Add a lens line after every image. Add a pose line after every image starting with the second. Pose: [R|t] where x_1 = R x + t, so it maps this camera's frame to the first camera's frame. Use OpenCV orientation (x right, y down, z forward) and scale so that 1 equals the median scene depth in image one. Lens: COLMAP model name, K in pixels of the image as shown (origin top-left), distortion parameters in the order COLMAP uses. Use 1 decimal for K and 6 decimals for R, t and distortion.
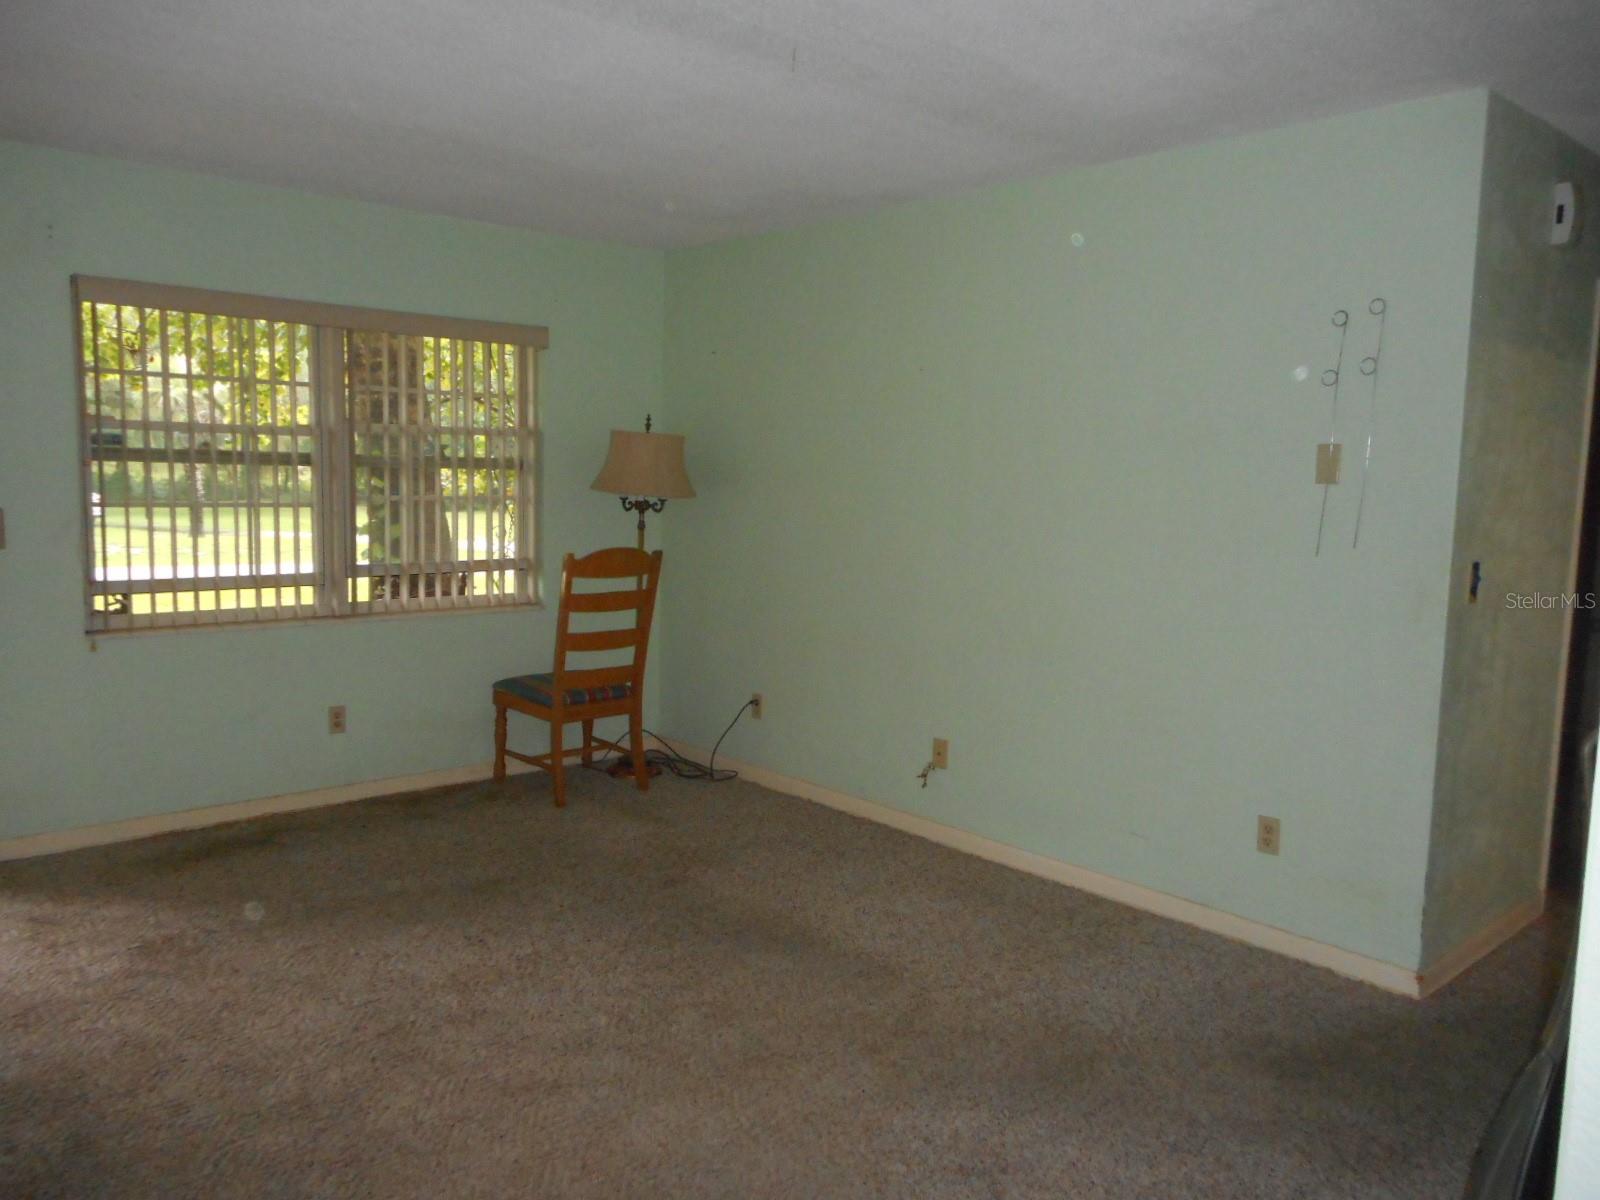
lens RADIAL K [[1157.8, 0, 800.0], [0, 1157.8, 600.0], [0, 0, 1]] dist [-0.000617, 0.003187]
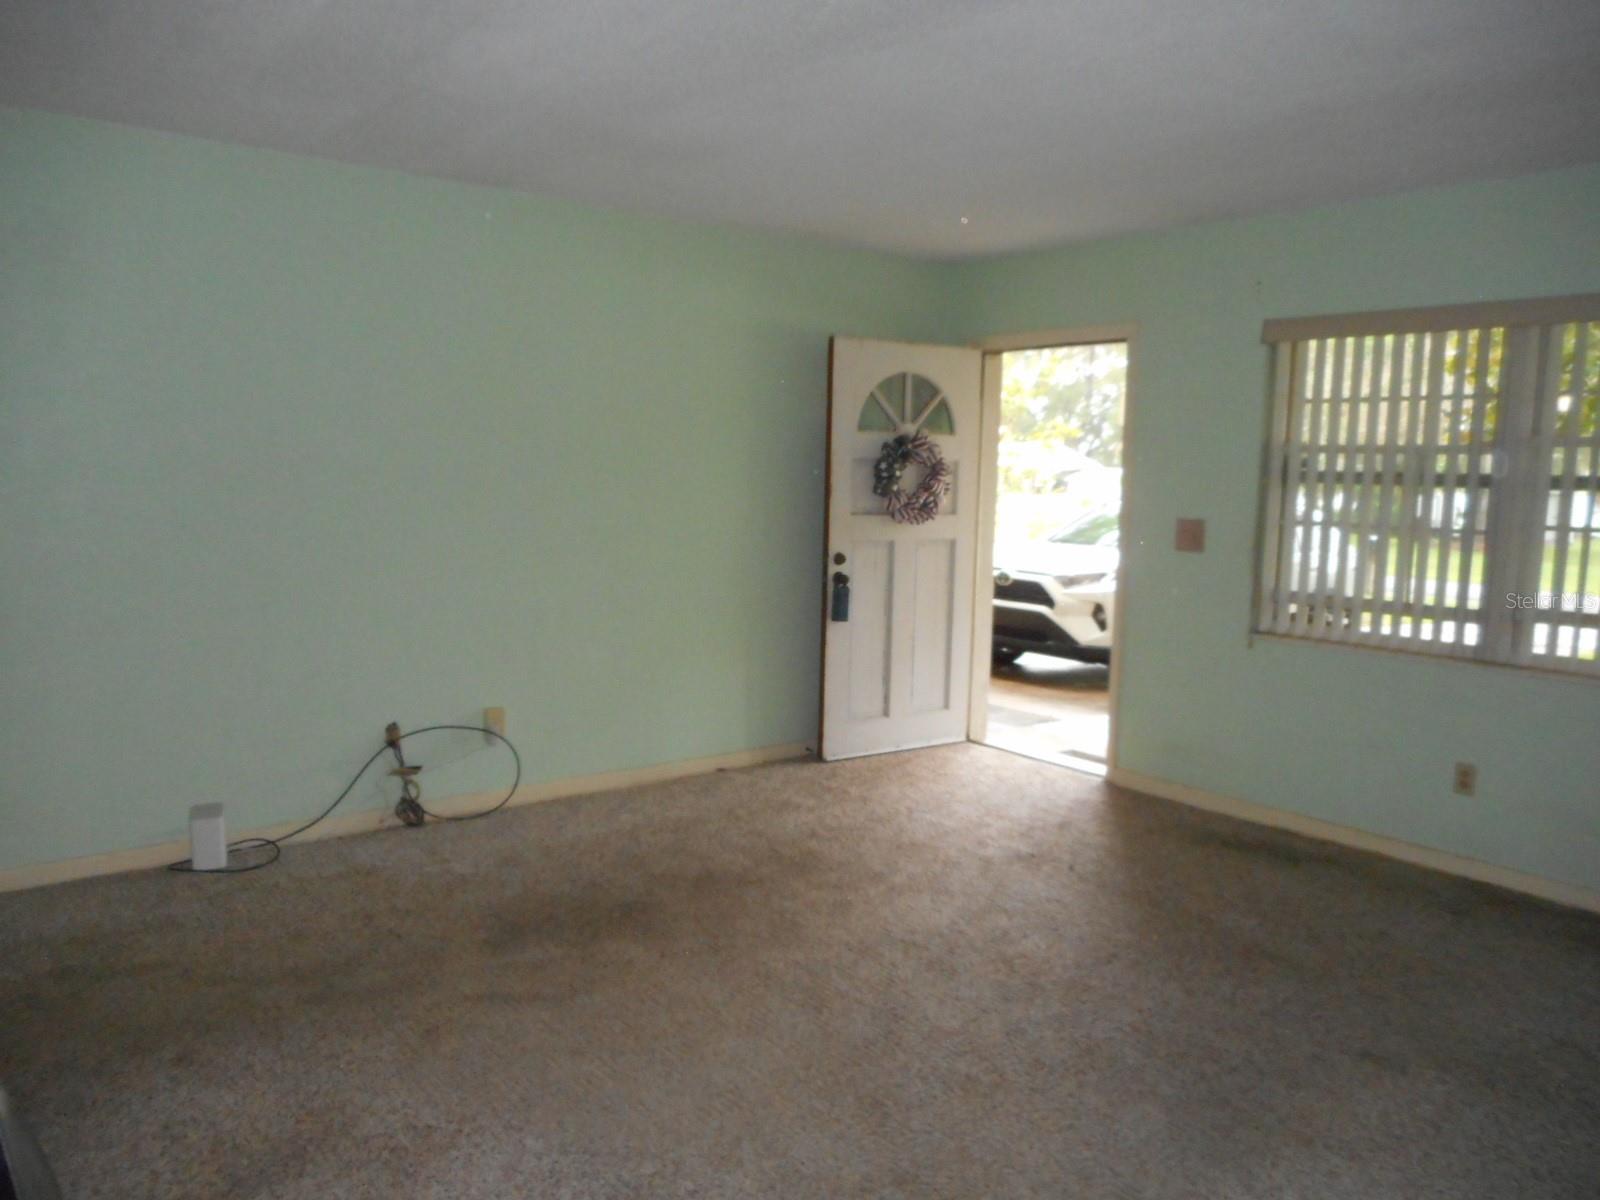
lens RADIAL K [[1203.1, 0, 800.0], [0, 1203.1, 600.0], [0, 0, 1]] dist [0.001154, -0.000985]
pose [[-0.055545, 0.090756, -0.994323, 0.588572], [-0.130106, 0.986711, 0.097330, -0.059999], [0.989943, 0.134774, -0.042999, 0.603039]]
